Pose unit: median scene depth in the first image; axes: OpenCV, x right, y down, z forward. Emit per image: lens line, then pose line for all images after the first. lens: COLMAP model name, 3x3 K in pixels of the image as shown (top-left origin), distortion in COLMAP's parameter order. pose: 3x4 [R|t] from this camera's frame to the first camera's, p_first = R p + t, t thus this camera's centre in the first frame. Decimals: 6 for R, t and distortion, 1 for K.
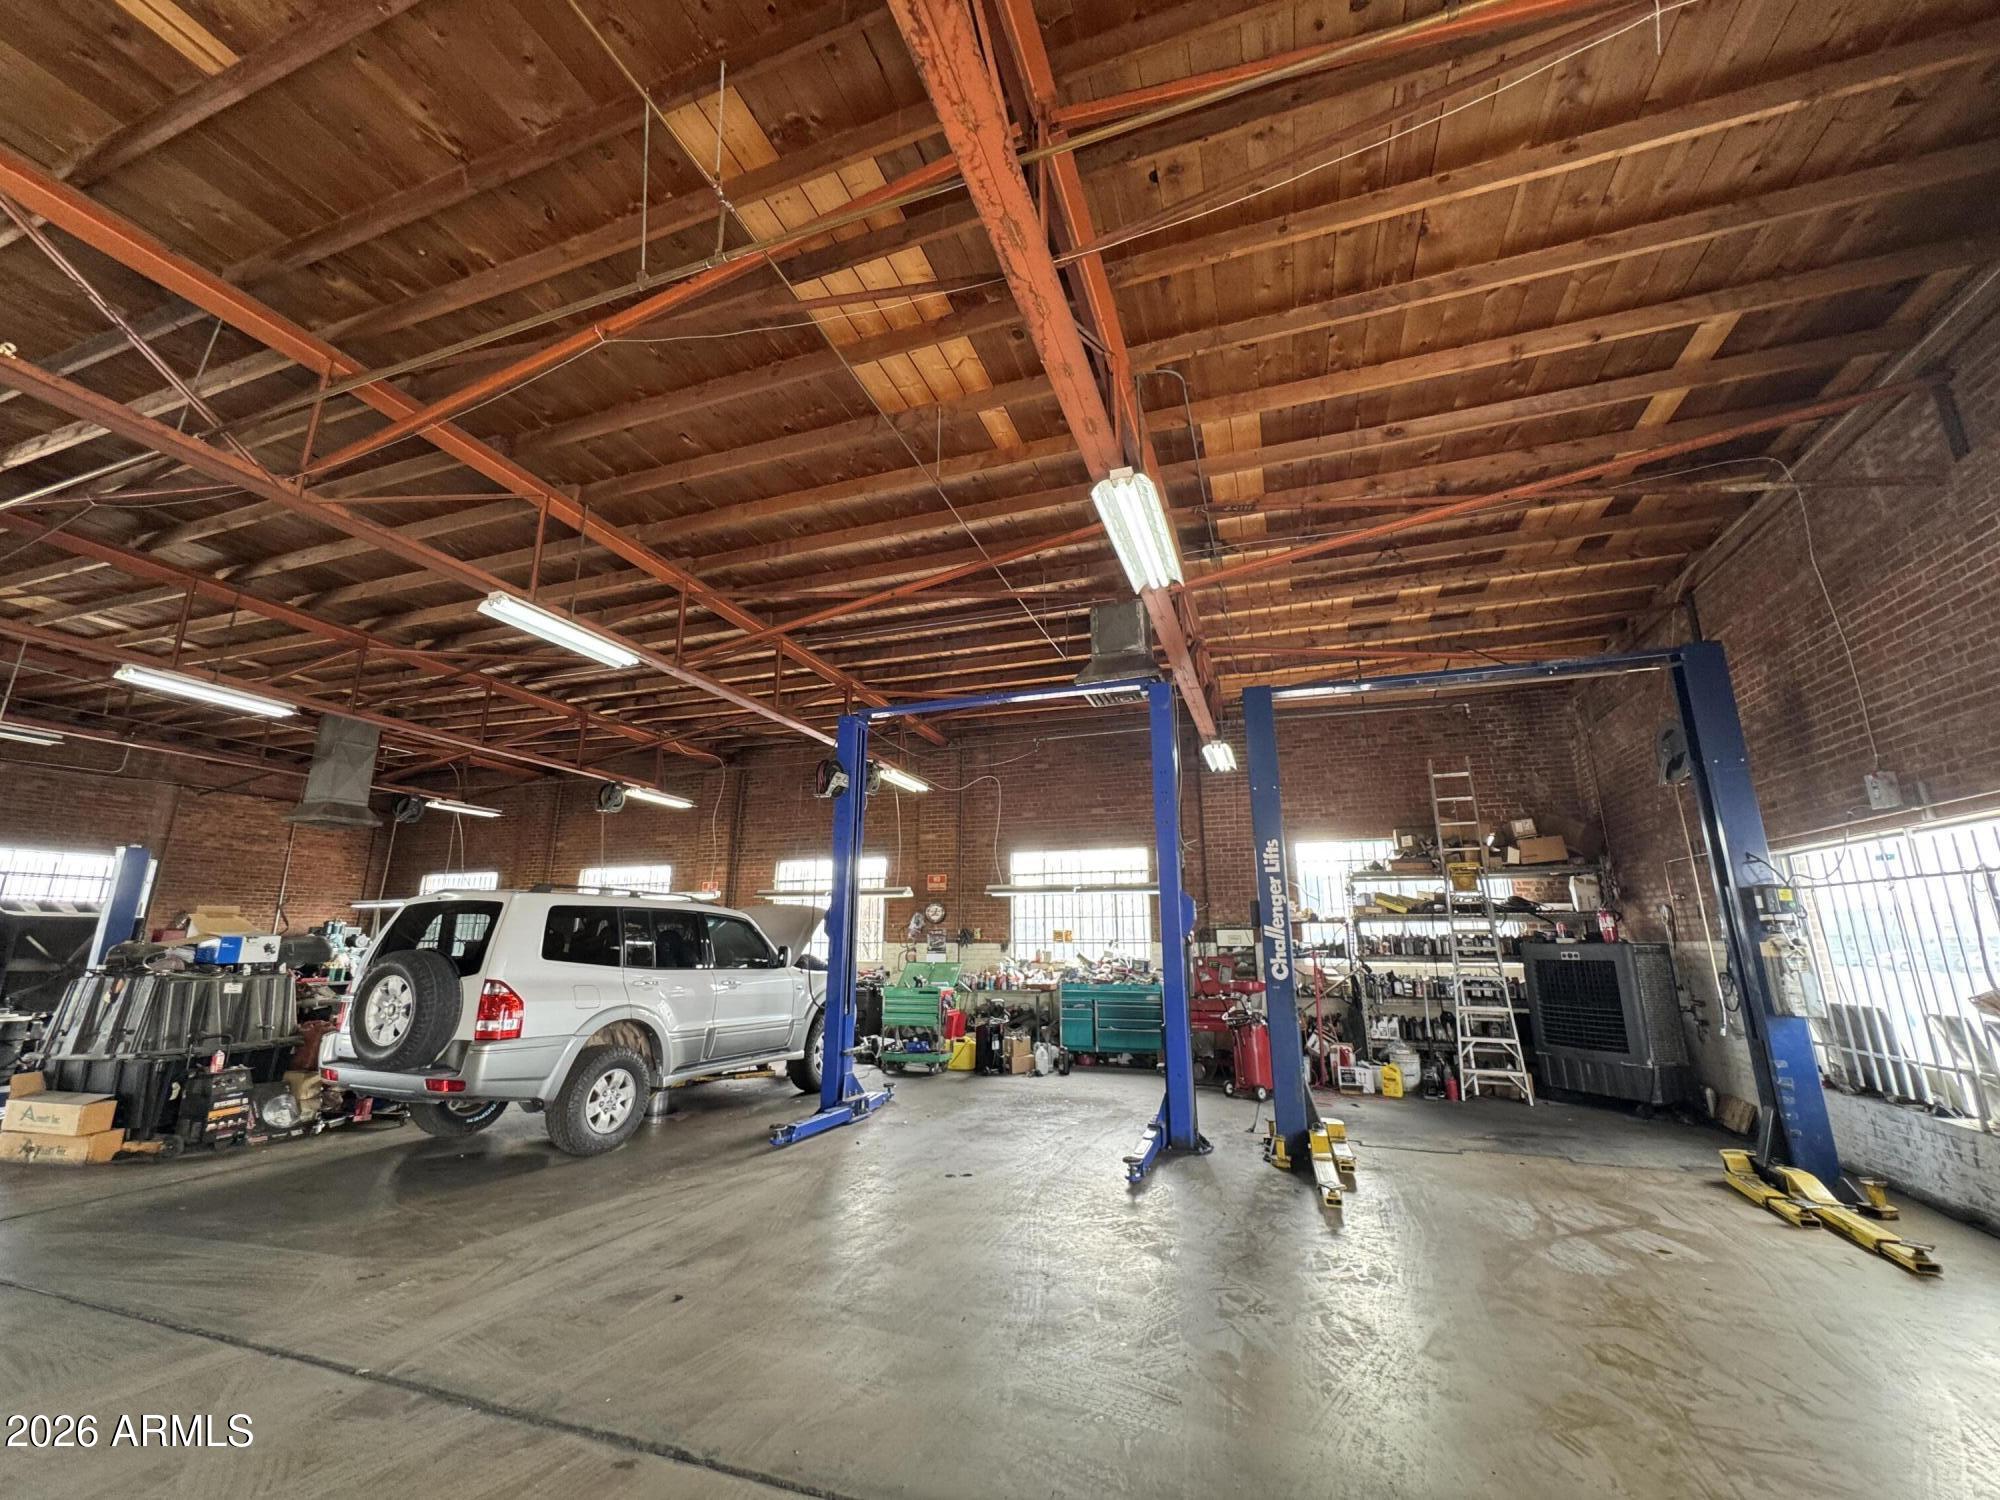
lens RADIAL K [[807.4, 0, 987.0], [0, 807.4, 748.7], [0, 0, 1]] dist [-0.000883, 0.000357]
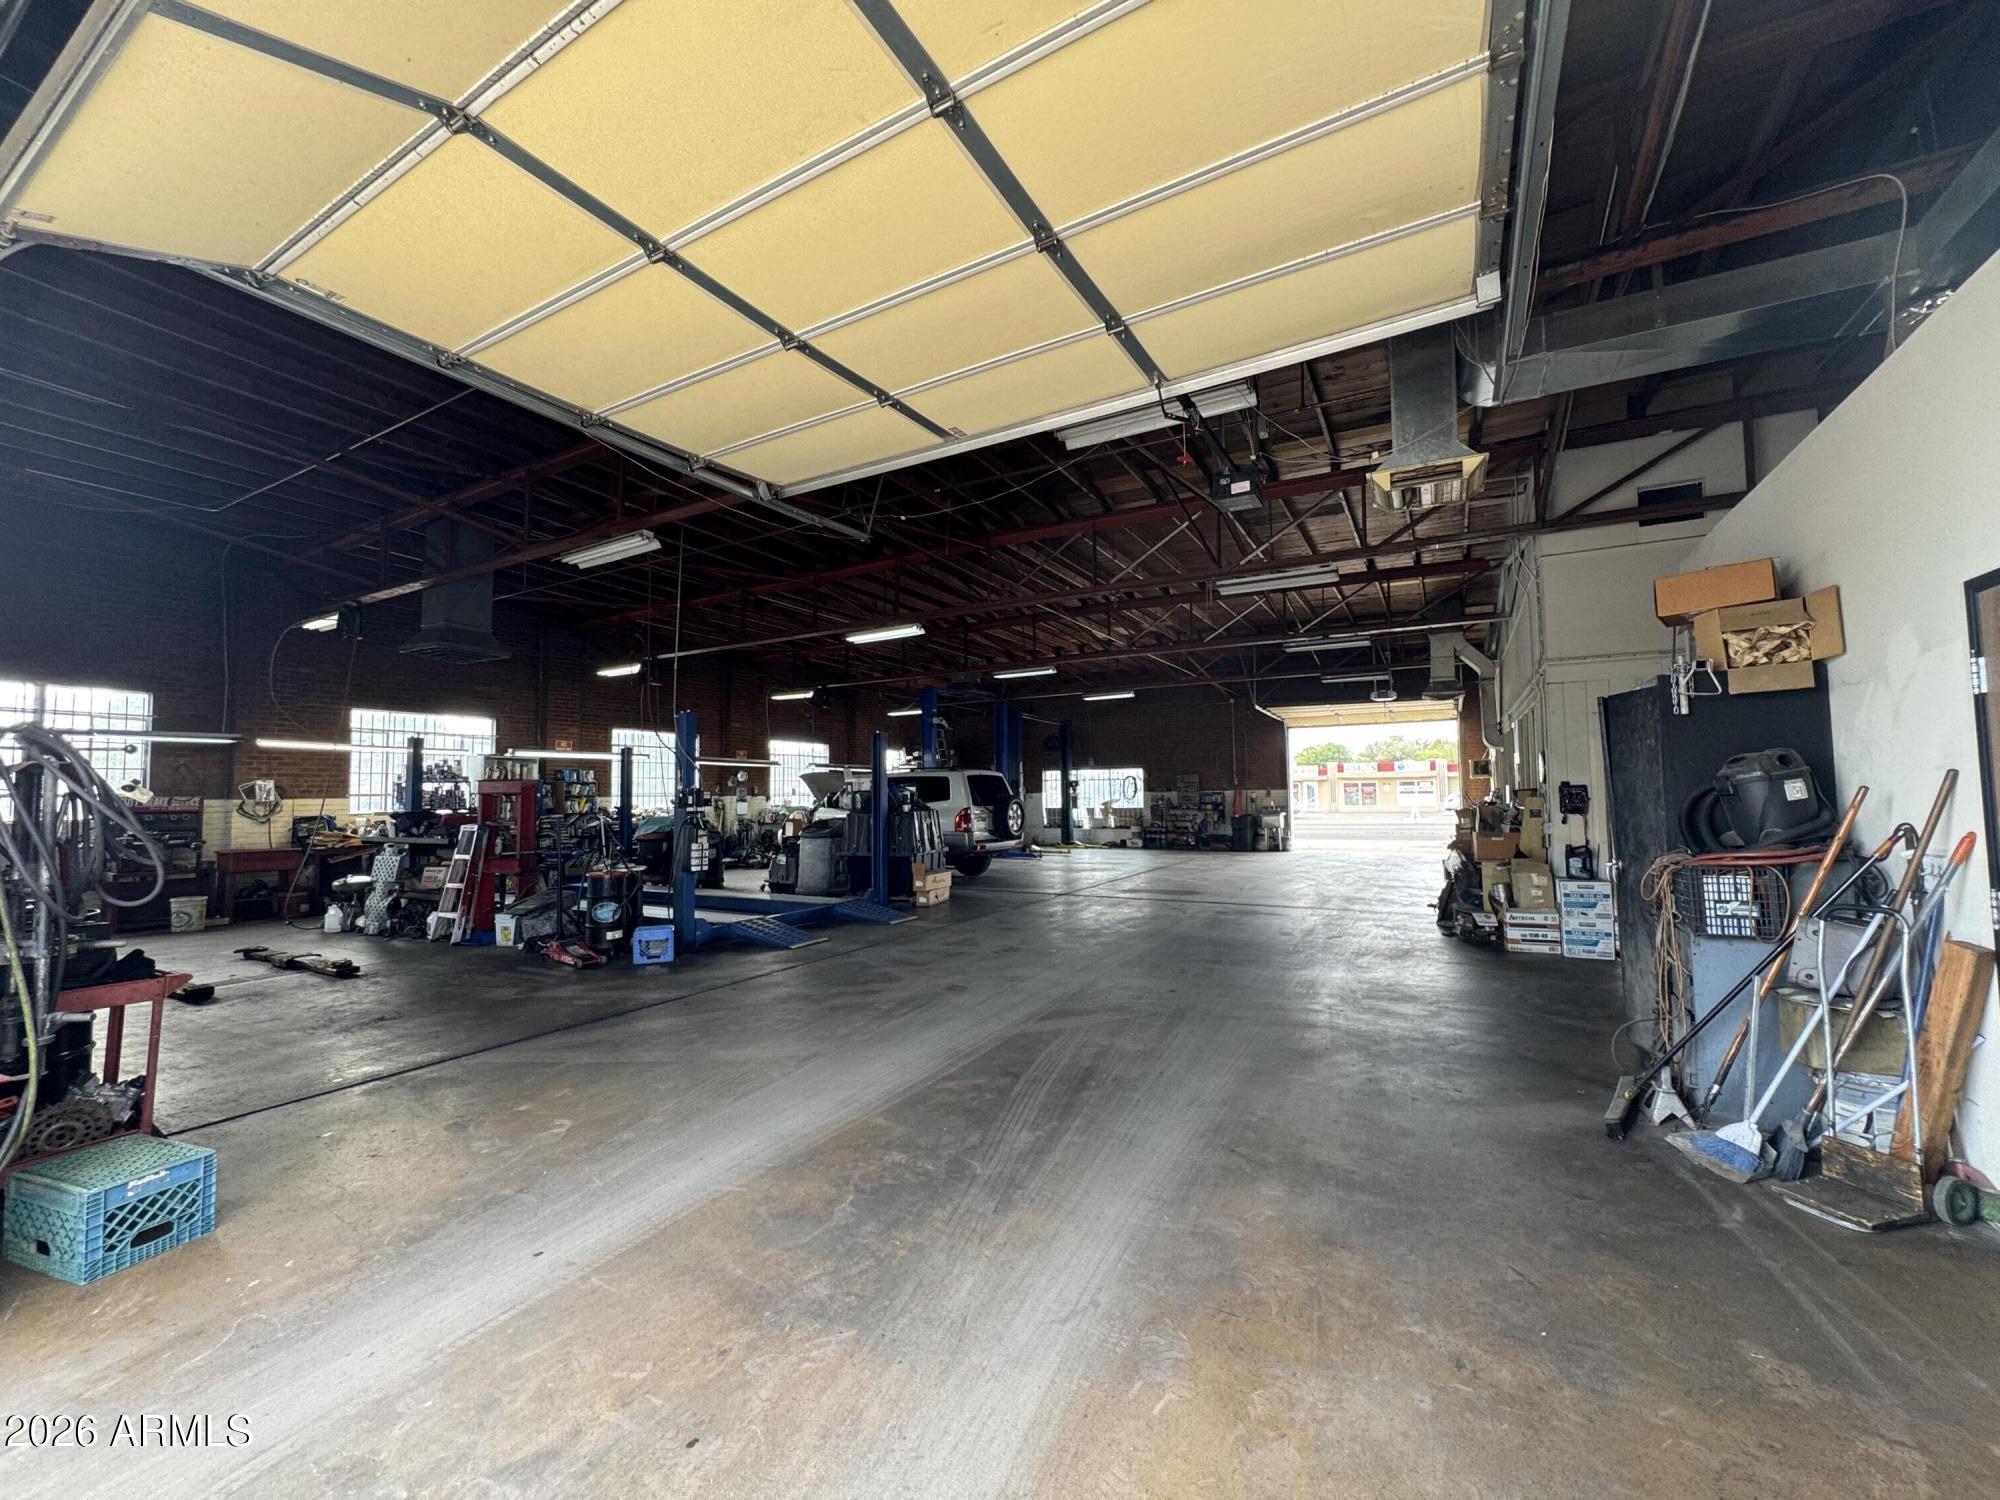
lens RADIAL K [[807.4, 0, 987.0], [0, 807.4, 748.7], [0, 0, 1]] dist [-0.000883, 0.000357]
pose [[0.169949, 0.056679, 0.983822, -1.418702], [-0.214533, 0.976528, -0.019200, 0.088092], [-0.961818, -0.207799, 0.178119, 0.330045]]
